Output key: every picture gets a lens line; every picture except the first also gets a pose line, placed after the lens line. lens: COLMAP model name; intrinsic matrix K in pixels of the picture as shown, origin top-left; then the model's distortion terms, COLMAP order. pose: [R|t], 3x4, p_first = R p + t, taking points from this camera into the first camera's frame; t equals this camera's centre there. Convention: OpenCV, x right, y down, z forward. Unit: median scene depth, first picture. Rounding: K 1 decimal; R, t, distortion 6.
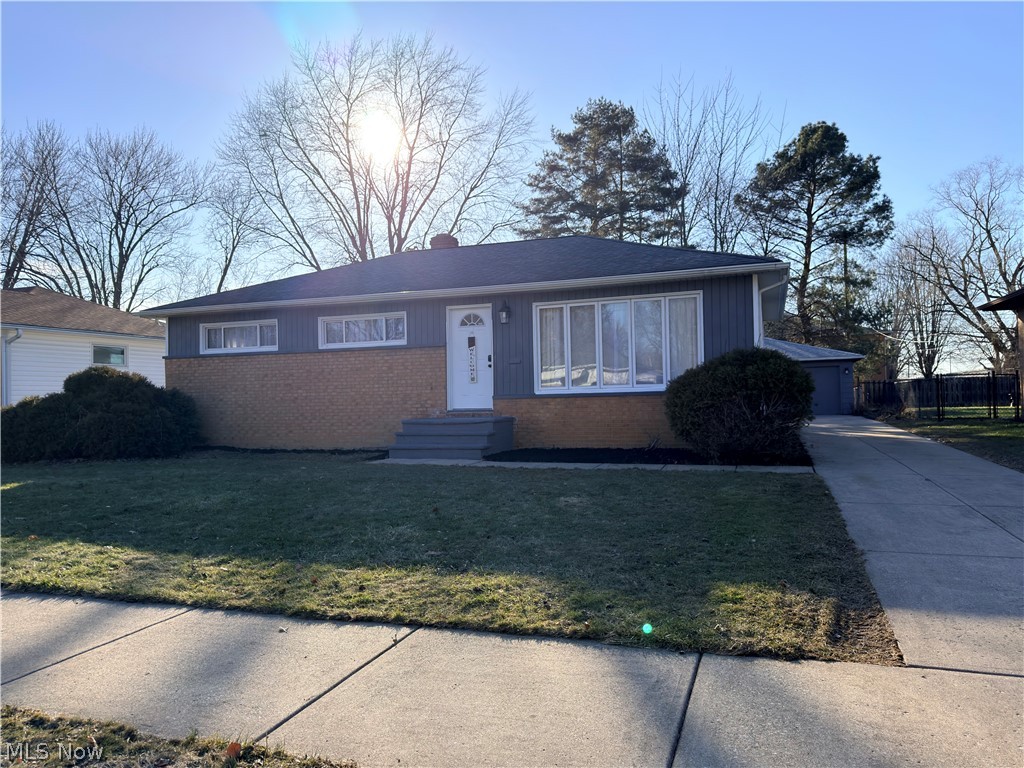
lens RADIAL K [[724.8, 0, 512.0], [0, 724.8, 384.0], [0, 0, 1]] dist [0.134977, -0.224181]
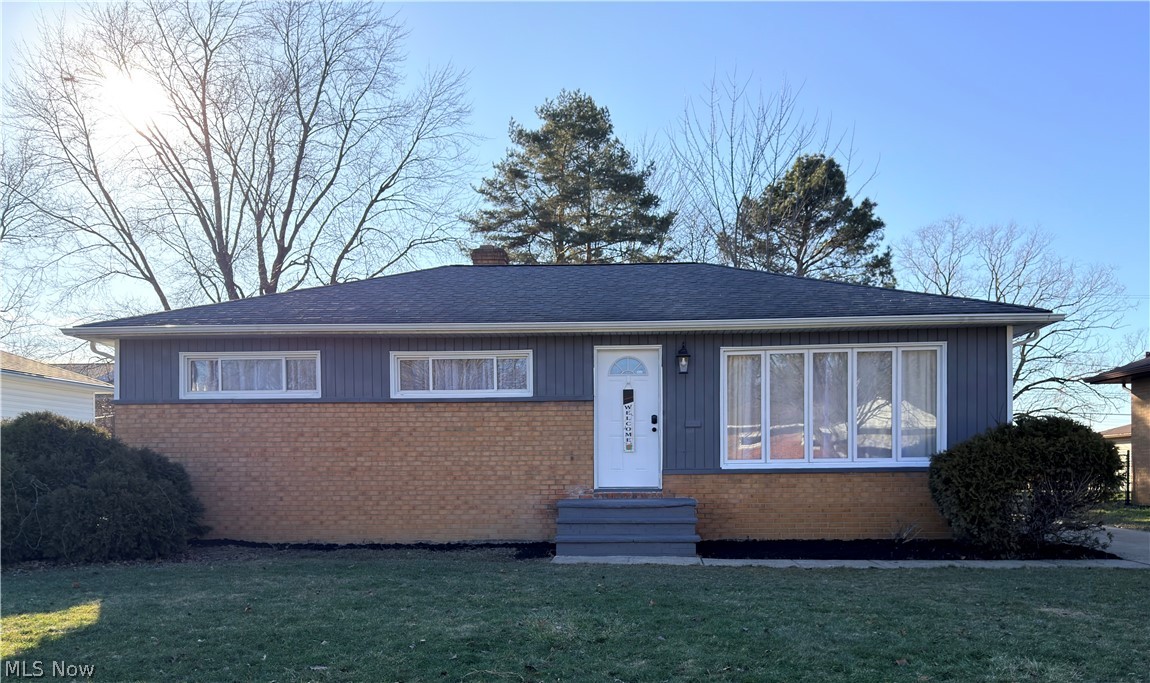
lens RADIAL K [[903.4, 0, 597.4], [0, 903.4, 474.8], [0, 0, 1]] dist [0.170655, -0.330817]
pose [[0.956410, 0.013949, 0.291695, -0.332374], [-0.019395, 0.999687, 0.015790, 0.007187], [-0.291383, -0.020759, 0.956381, 0.124081]]
